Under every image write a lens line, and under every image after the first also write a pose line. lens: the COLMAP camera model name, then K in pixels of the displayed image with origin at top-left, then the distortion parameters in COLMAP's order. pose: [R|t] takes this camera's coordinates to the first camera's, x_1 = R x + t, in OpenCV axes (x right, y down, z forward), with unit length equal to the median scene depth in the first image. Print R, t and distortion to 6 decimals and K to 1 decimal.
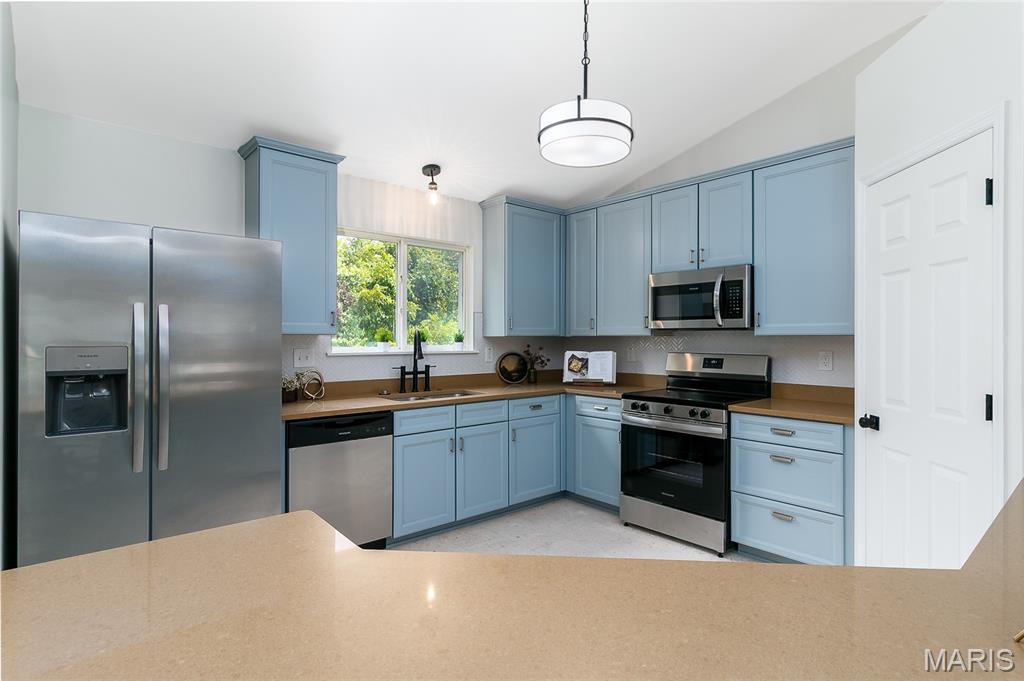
lens RADIAL K [[537.2, 0, 508.1], [0, 537.2, 339.9], [0, 0, 1]] dist [-0.000404, -0.001614]
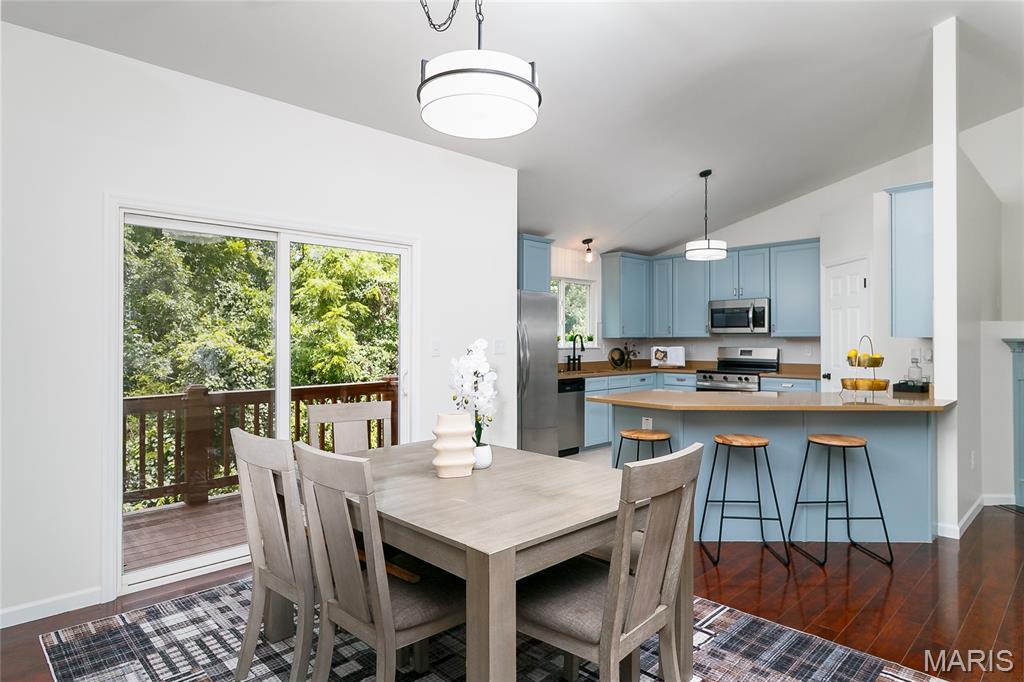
lens RADIAL K [[607.0, 0, 517.7], [0, 607.0, 334.0], [0, 0, 1]] dist [-0.000034, 0.003113]
pose [[0.996616, -0.002426, 0.082161, -0.493489], [0.003458, 0.999917, -0.012419, 0.004329], [-0.082124, 0.012661, 0.996542, -0.857432]]
